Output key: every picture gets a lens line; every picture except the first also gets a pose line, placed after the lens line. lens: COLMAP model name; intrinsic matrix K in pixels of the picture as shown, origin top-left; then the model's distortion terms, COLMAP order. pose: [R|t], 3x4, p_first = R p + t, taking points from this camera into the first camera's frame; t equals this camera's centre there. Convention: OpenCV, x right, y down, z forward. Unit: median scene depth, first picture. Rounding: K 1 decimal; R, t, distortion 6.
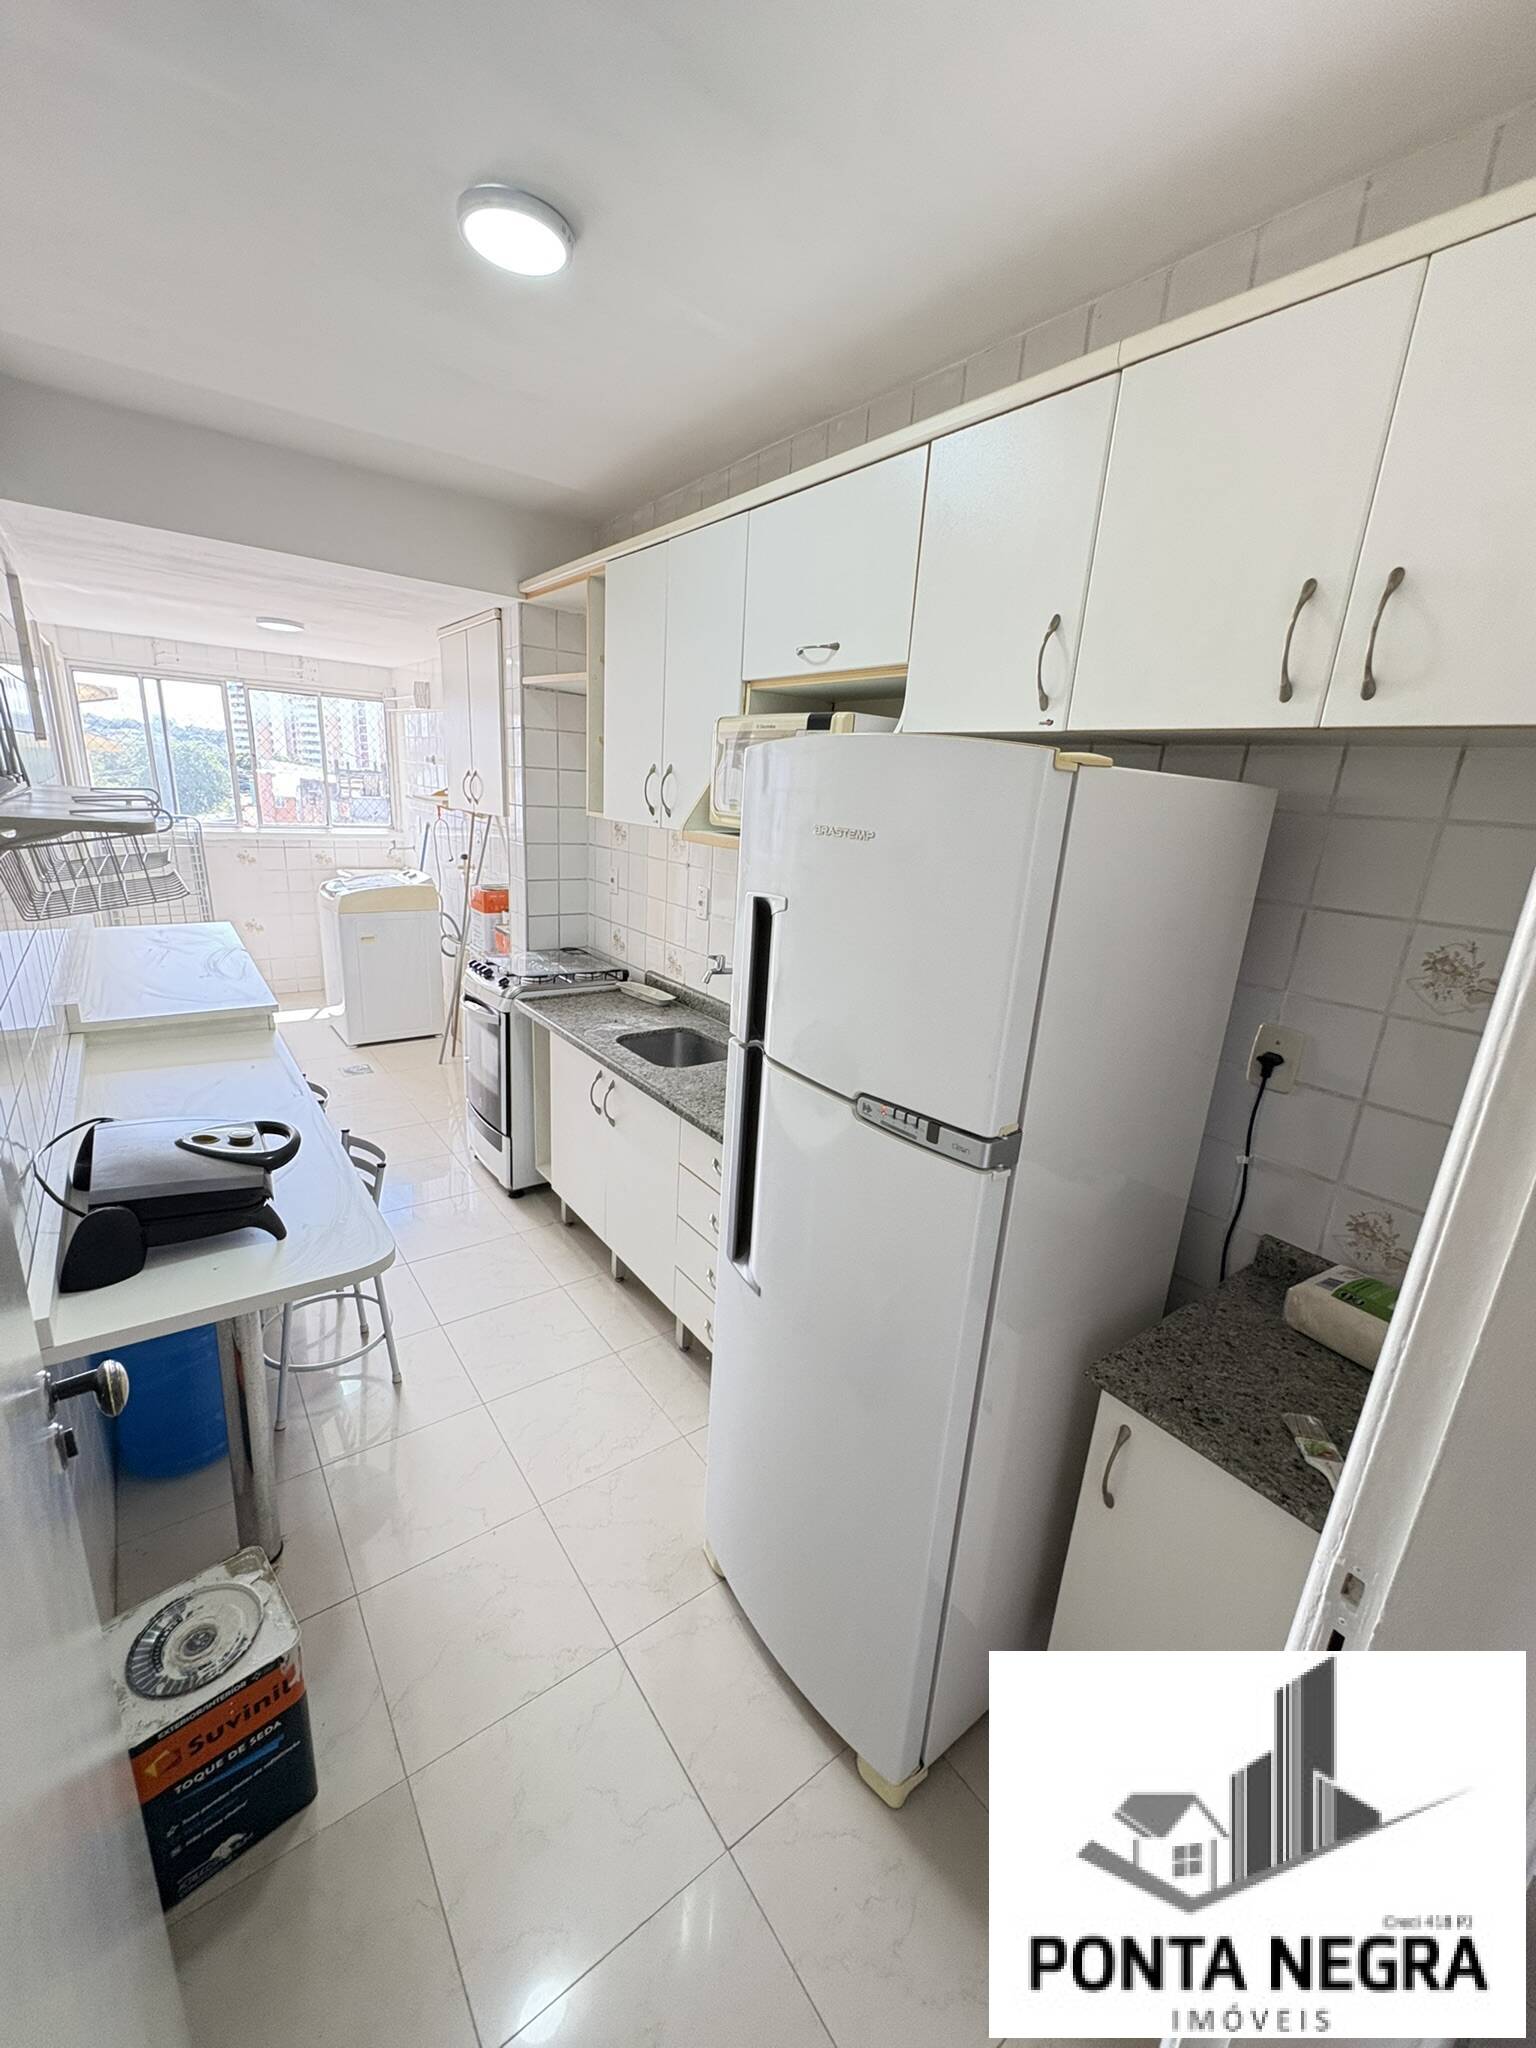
lens RADIAL K [[819.7, 0, 768.4], [0, 819.7, 1026.0], [0, 0, 1]] dist [-0.000599, 0.000930]
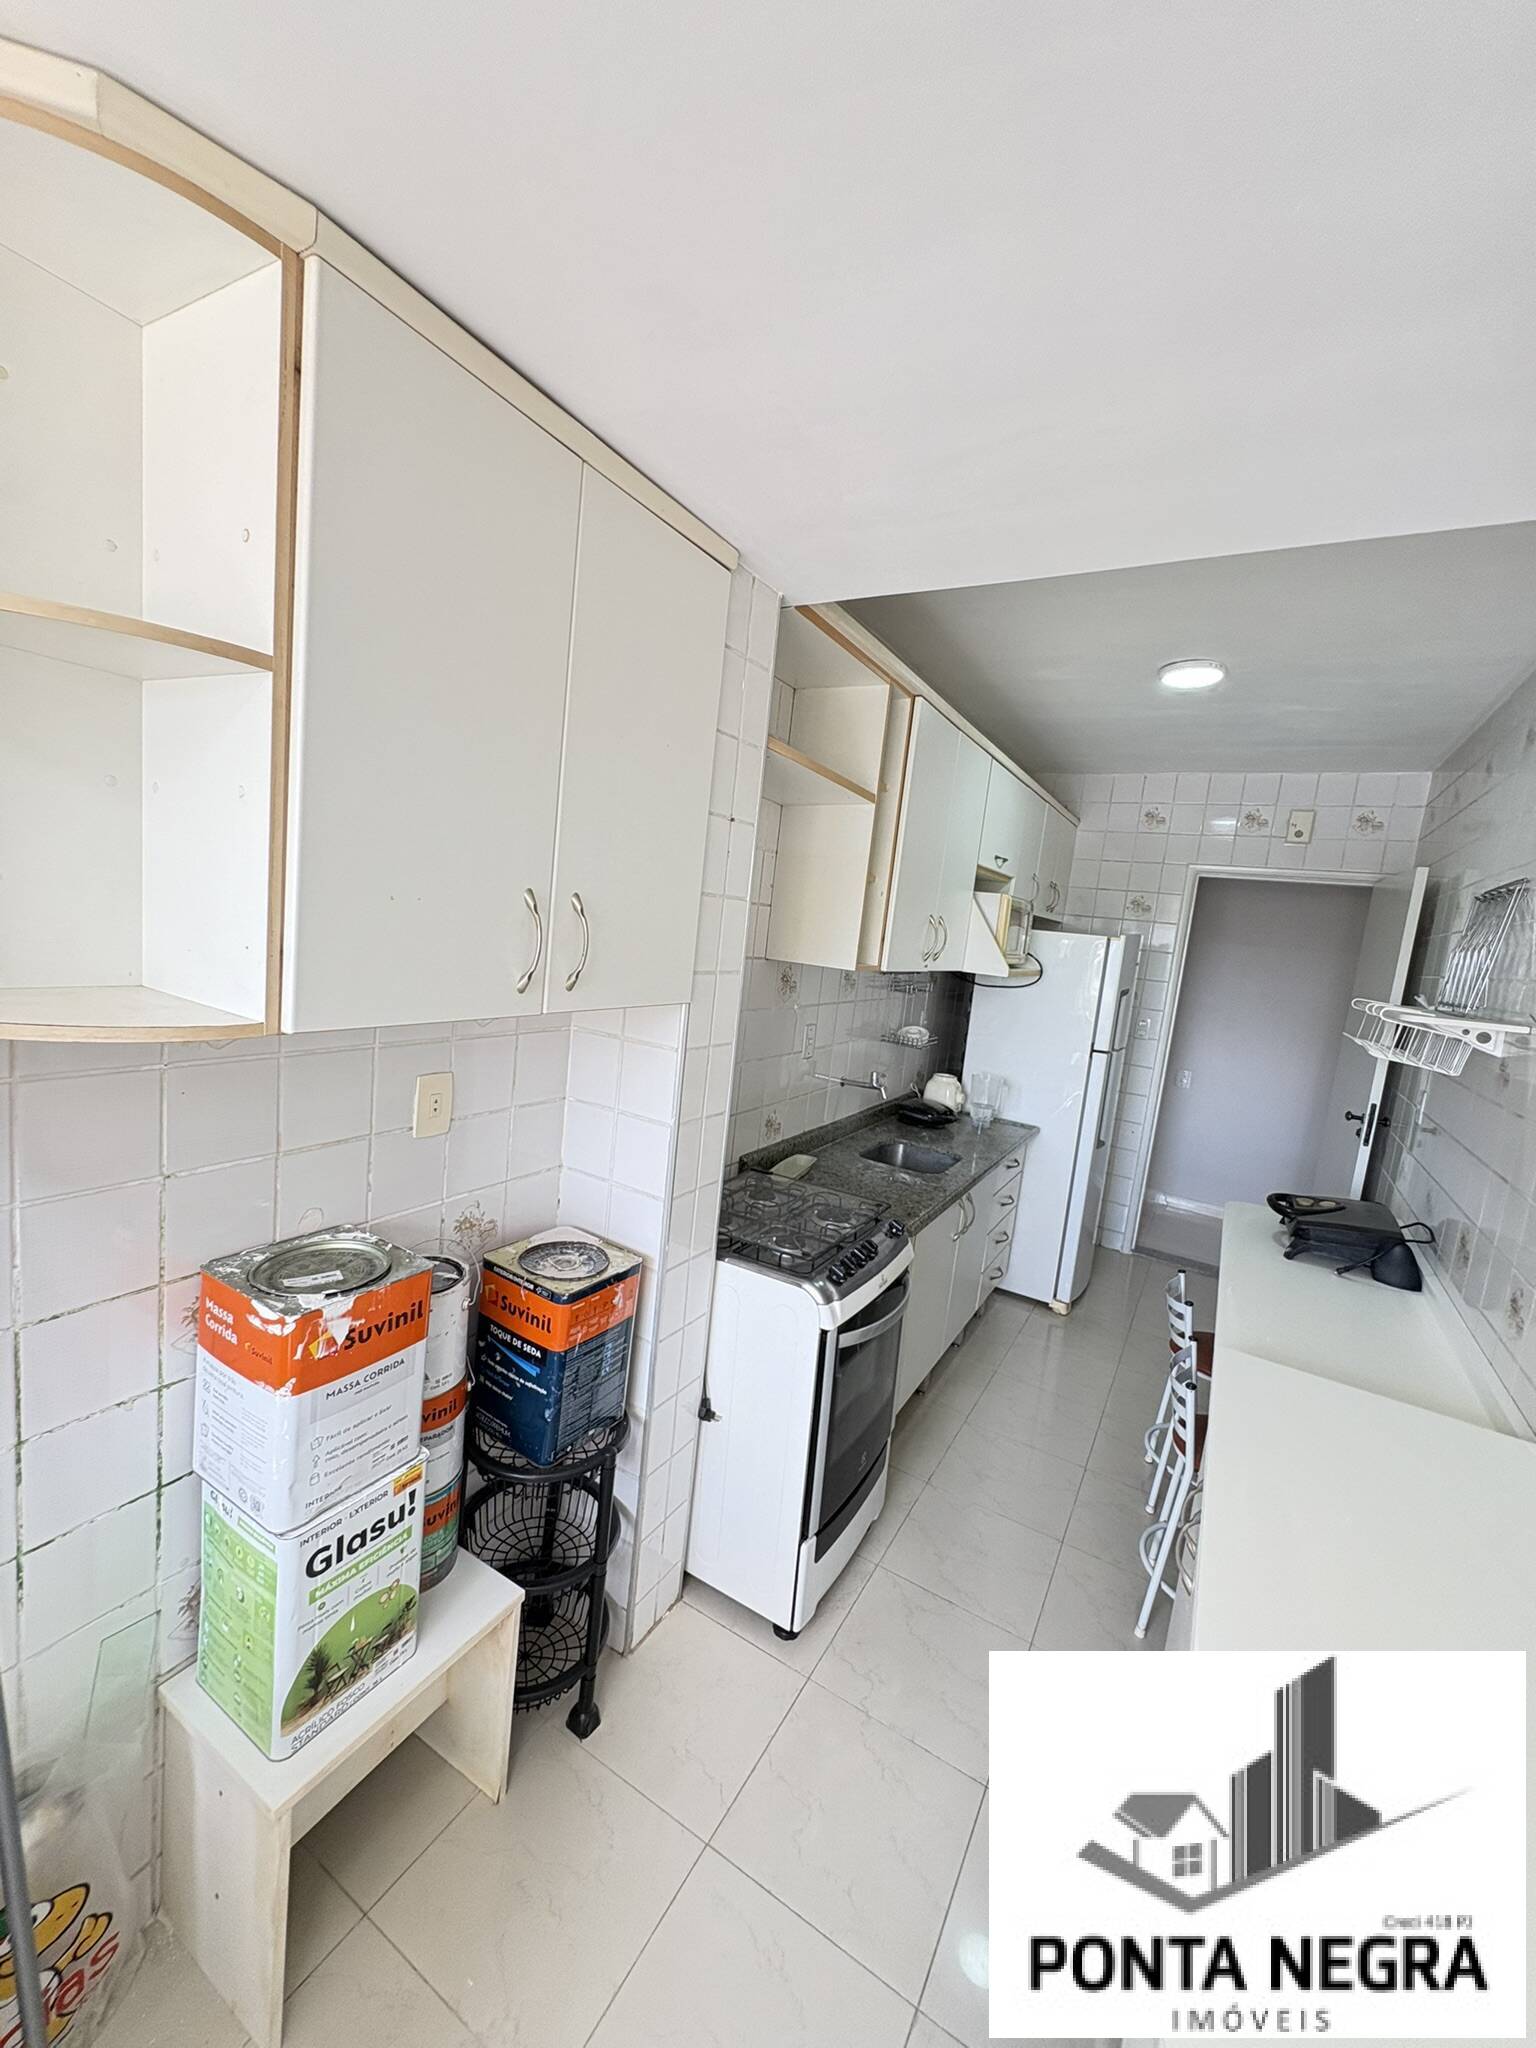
lens RADIAL K [[819.7, 0, 771.9], [0, 819.7, 1022.7], [0, 0, 1]] dist [-0.000599, 0.000930]
pose [[-0.382521, -0.224814, 0.896178, -1.700918], [0.128422, 0.947595, 0.292527, -0.849761], [-0.914978, 0.226987, -0.333604, 2.550830]]
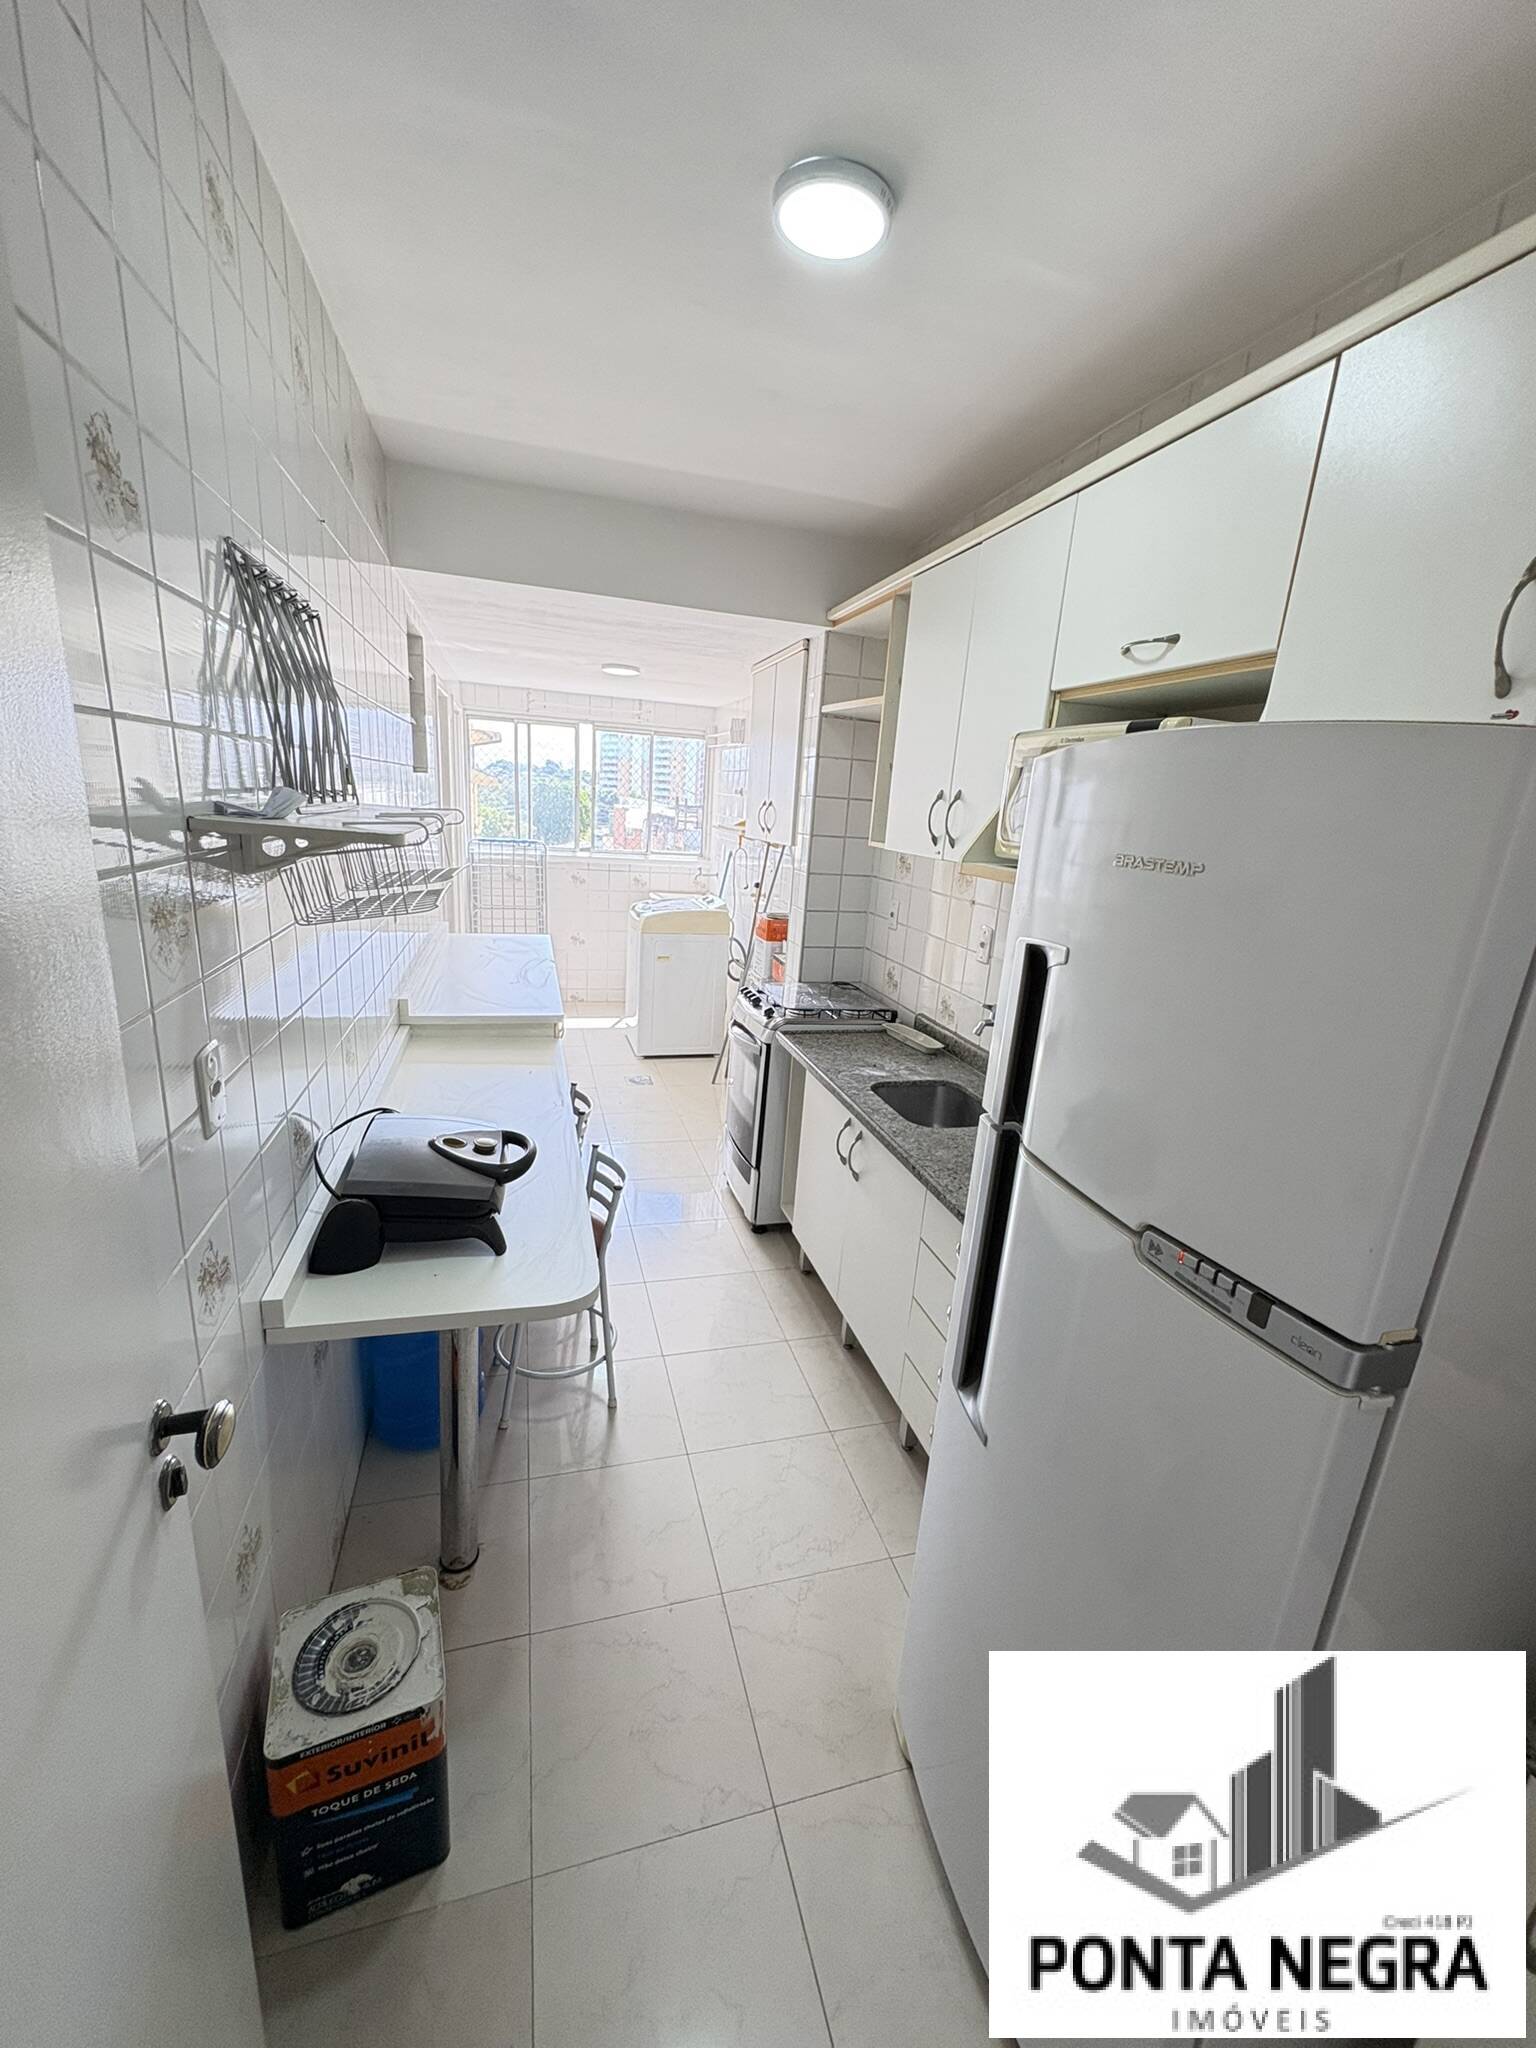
lens RADIAL K [[819.7, 0, 766.3], [0, 819.7, 1024.4], [0, 0, 1]] dist [-0.000599, 0.000930]
pose [[0.934638, 0.094658, -0.342771, 0.022630], [-0.109542, 0.993686, -0.024279, -0.029254], [0.338308, 0.060240, 0.939105, 0.156642]]
